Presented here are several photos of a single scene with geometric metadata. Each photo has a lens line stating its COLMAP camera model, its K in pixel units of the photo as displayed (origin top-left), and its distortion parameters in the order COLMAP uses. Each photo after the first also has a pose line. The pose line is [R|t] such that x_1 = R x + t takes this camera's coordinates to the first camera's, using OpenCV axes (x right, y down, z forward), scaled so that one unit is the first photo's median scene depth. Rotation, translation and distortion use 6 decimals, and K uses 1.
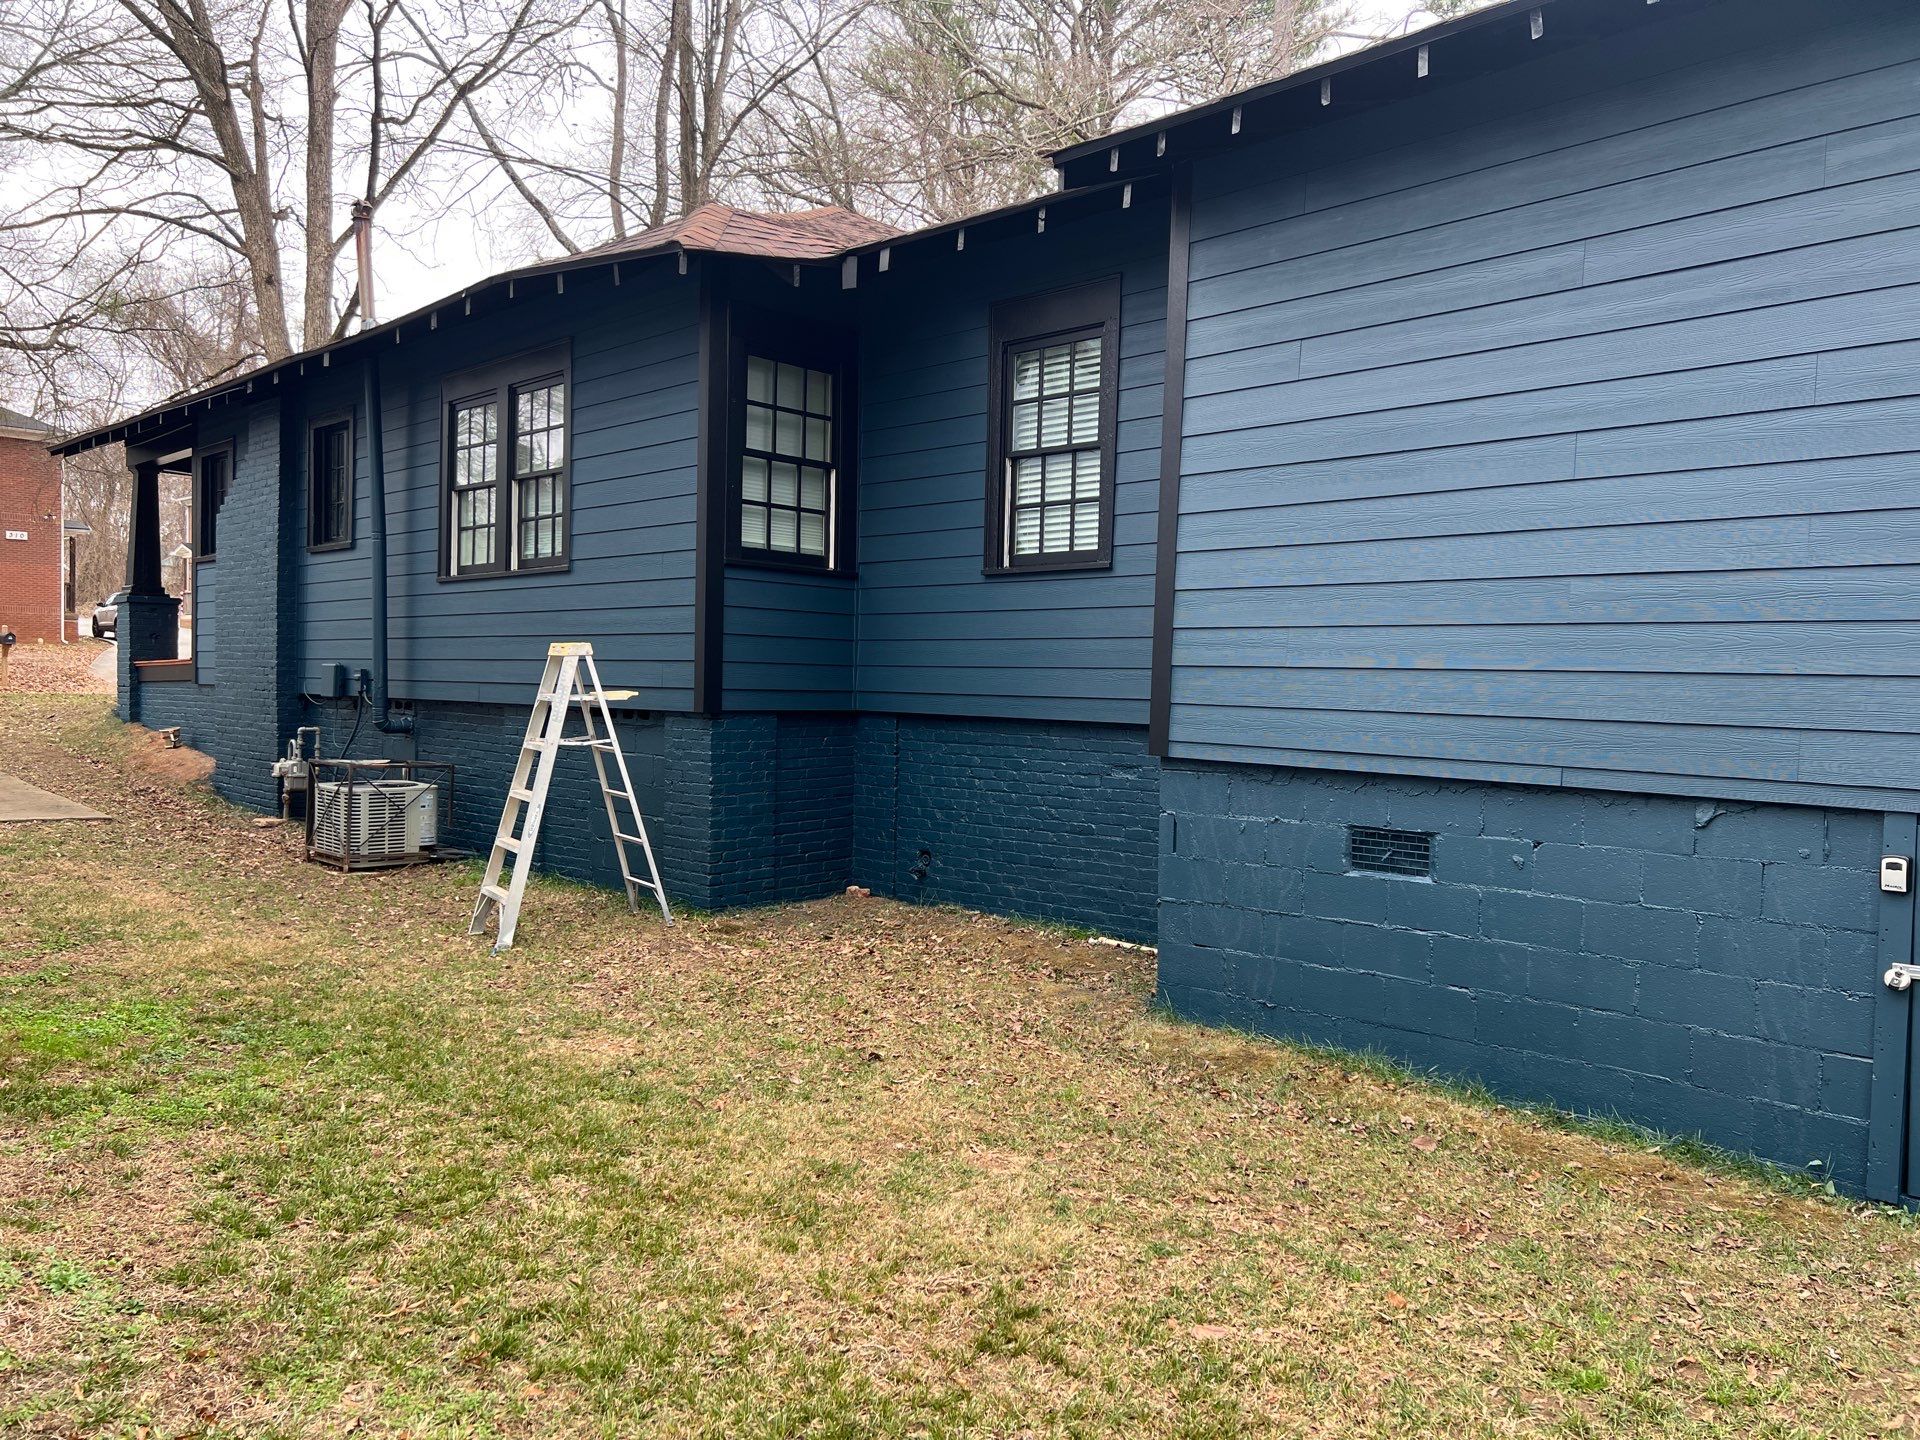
lens RADIAL K [[1387.7, 0, 960.0], [0, 1387.7, 720.0], [0, 0, 1]] dist [0.033064, -0.055546]
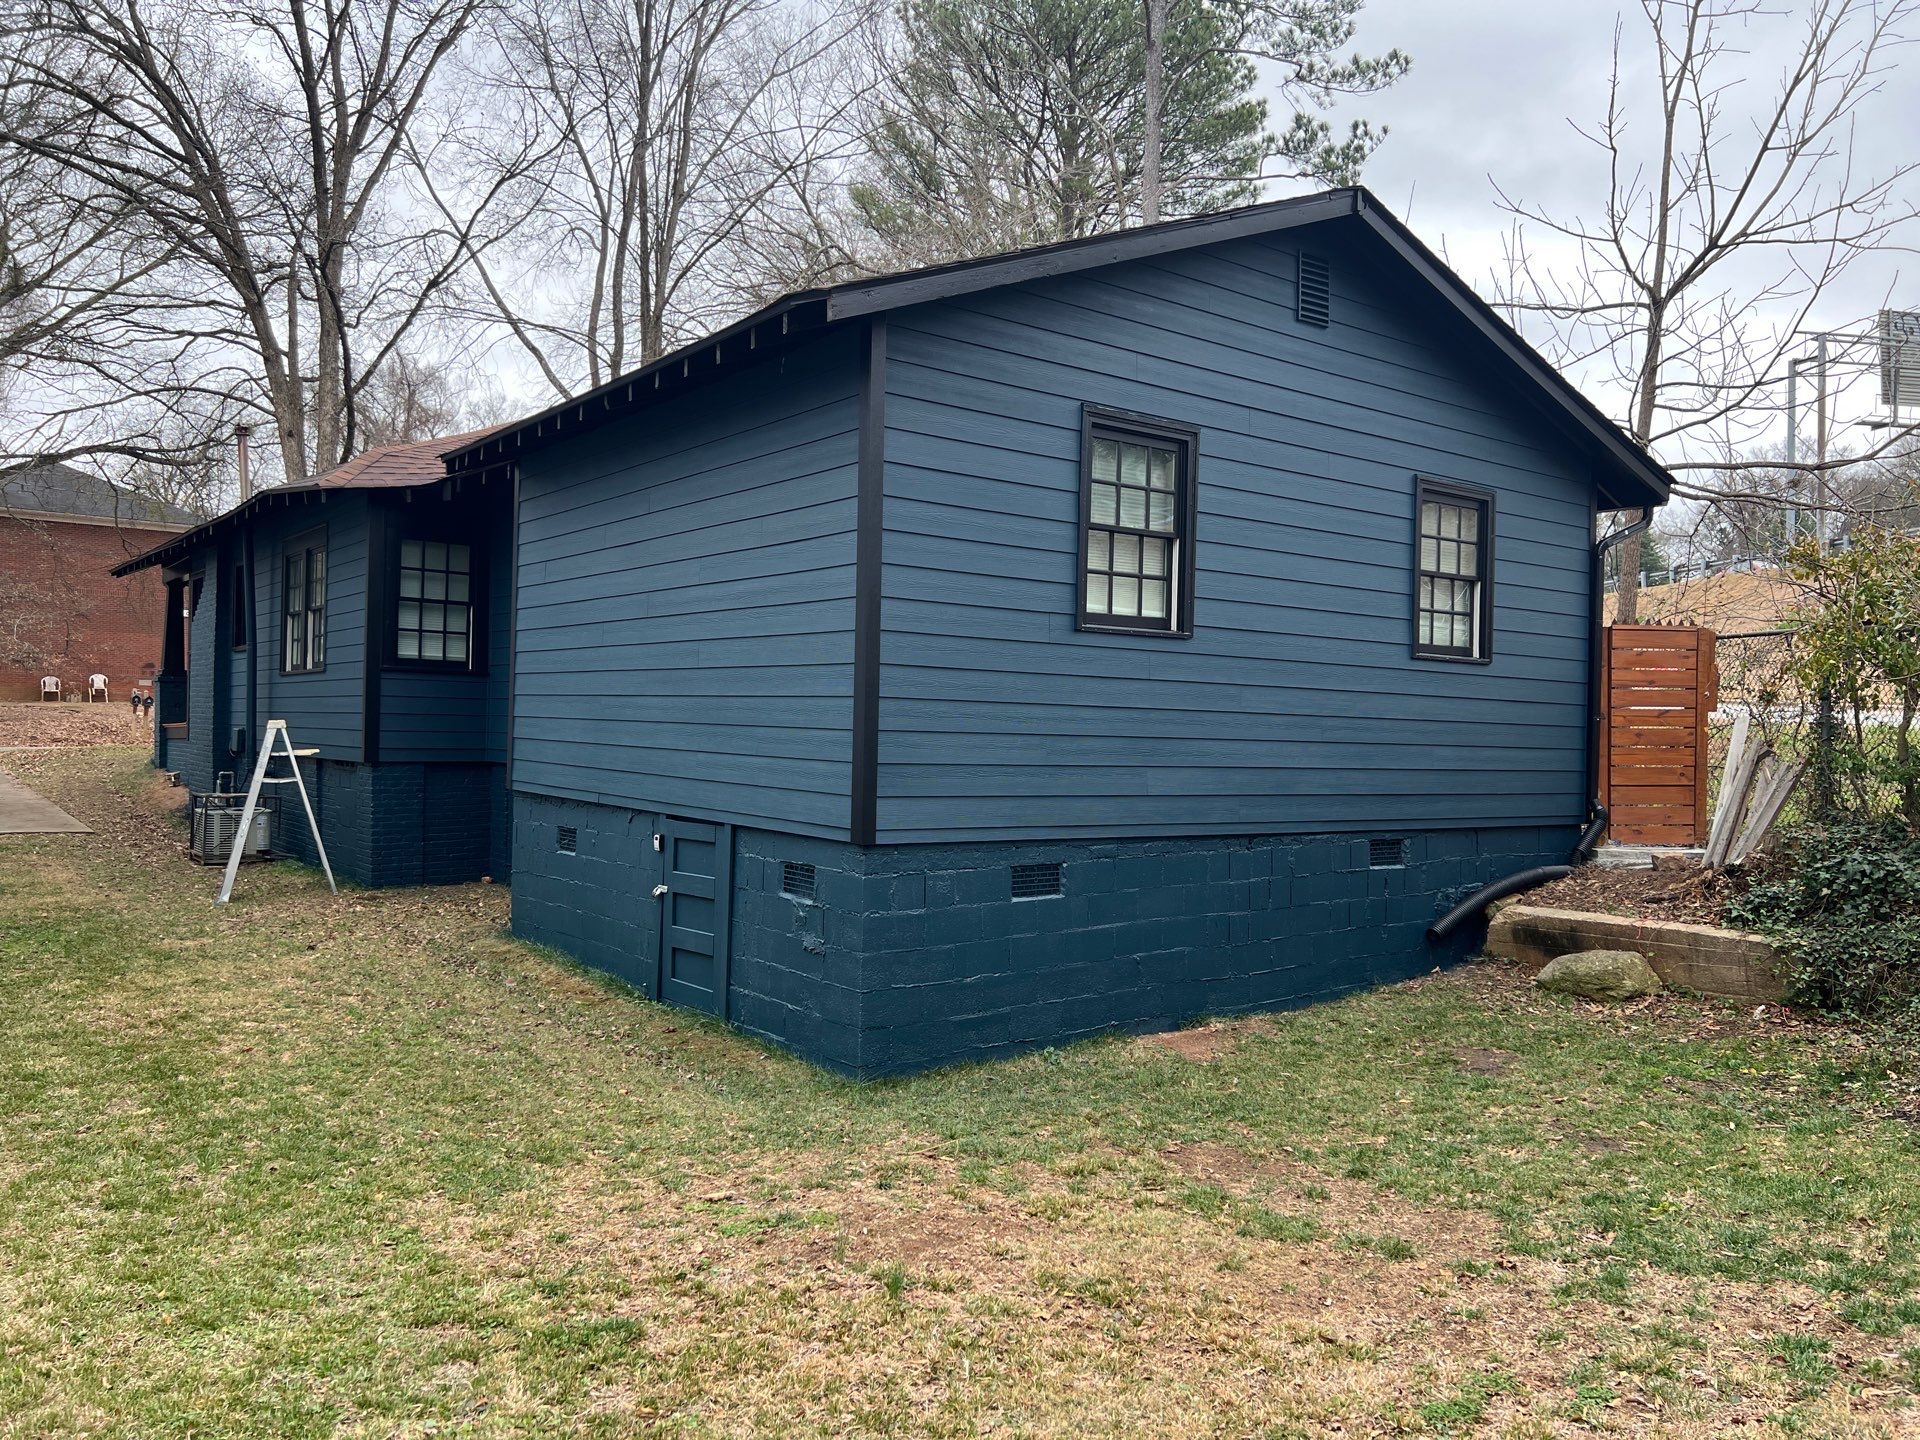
lens RADIAL K [[1427.4, 0, 960.0], [0, 1427.4, 720.0], [0, 0, 1]] dist [0.003506, 0.000993]
pose [[0.989751, -0.000727, -0.142801, 0.705082], [-0.004493, 0.999333, -0.036230, 0.002176], [0.142732, 0.036500, 0.989088, -0.515457]]
